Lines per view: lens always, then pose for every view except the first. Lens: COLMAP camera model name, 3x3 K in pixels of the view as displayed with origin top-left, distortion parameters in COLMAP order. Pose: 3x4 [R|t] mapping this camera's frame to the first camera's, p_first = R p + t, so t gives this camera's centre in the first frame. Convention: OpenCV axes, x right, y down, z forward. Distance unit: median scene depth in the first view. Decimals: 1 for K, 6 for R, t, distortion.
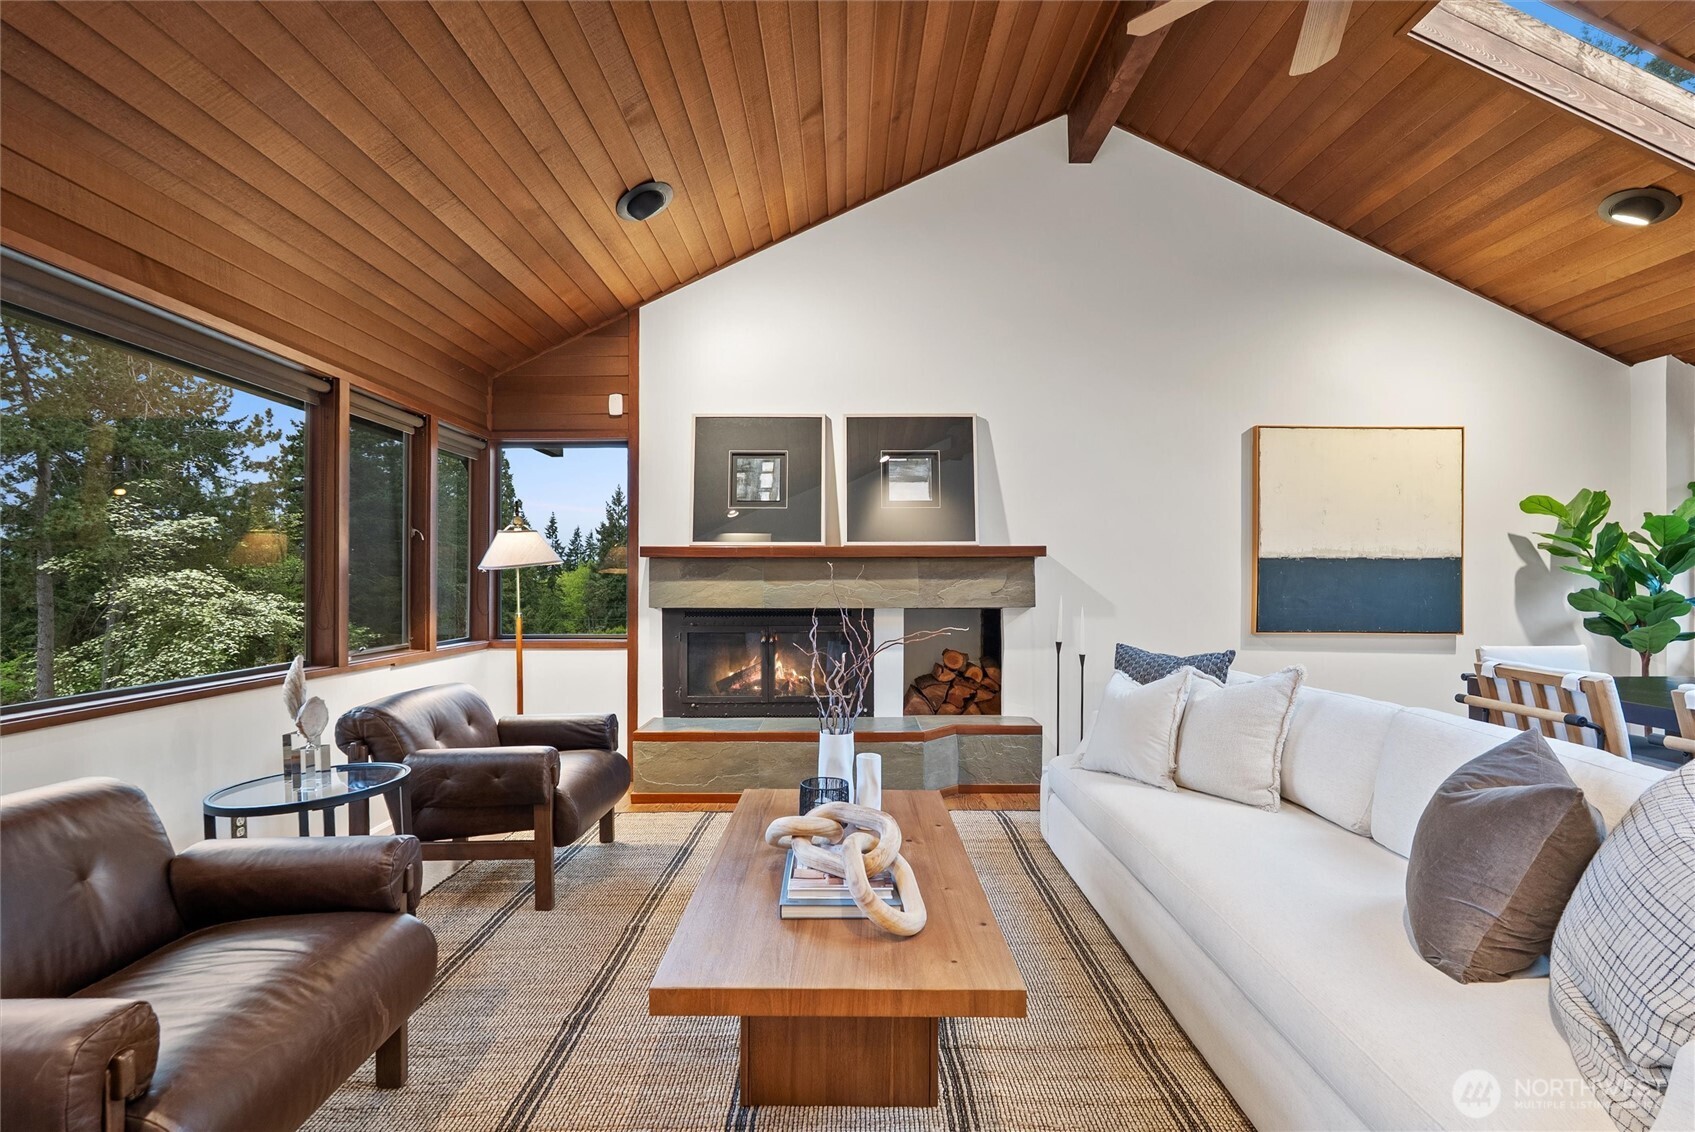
lens RADIAL K [[753.7, 0, 849.5], [0, 753.7, 571.5], [0, 0, 1]] dist [-0.002983, -0.000753]
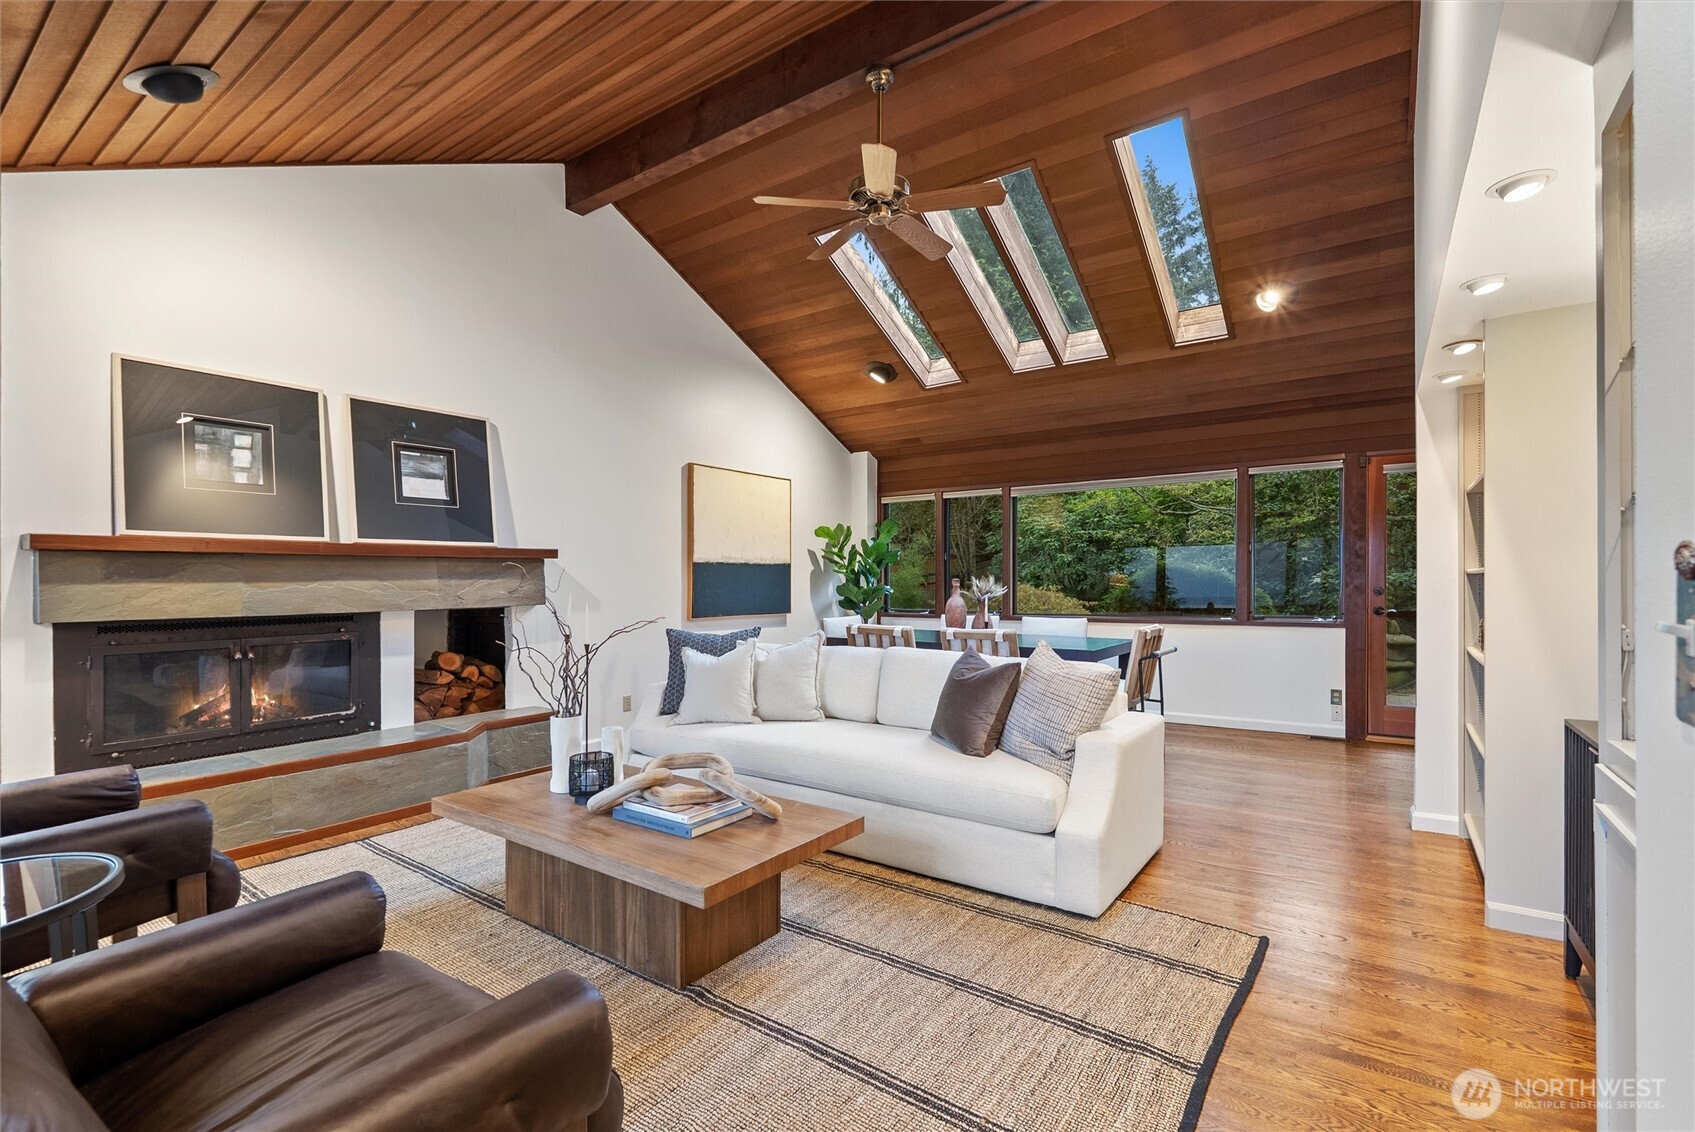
lens RADIAL K [[745.4, 0, 847.5], [0, 745.4, 566.0], [0, 0, 1]] dist [-0.000885, -0.000222]
pose [[0.583507, 0.009210, 0.812056, -0.375649], [-0.003359, 0.999955, -0.008928, -0.000275], [-0.812101, 0.002481, 0.583512, 0.010212]]
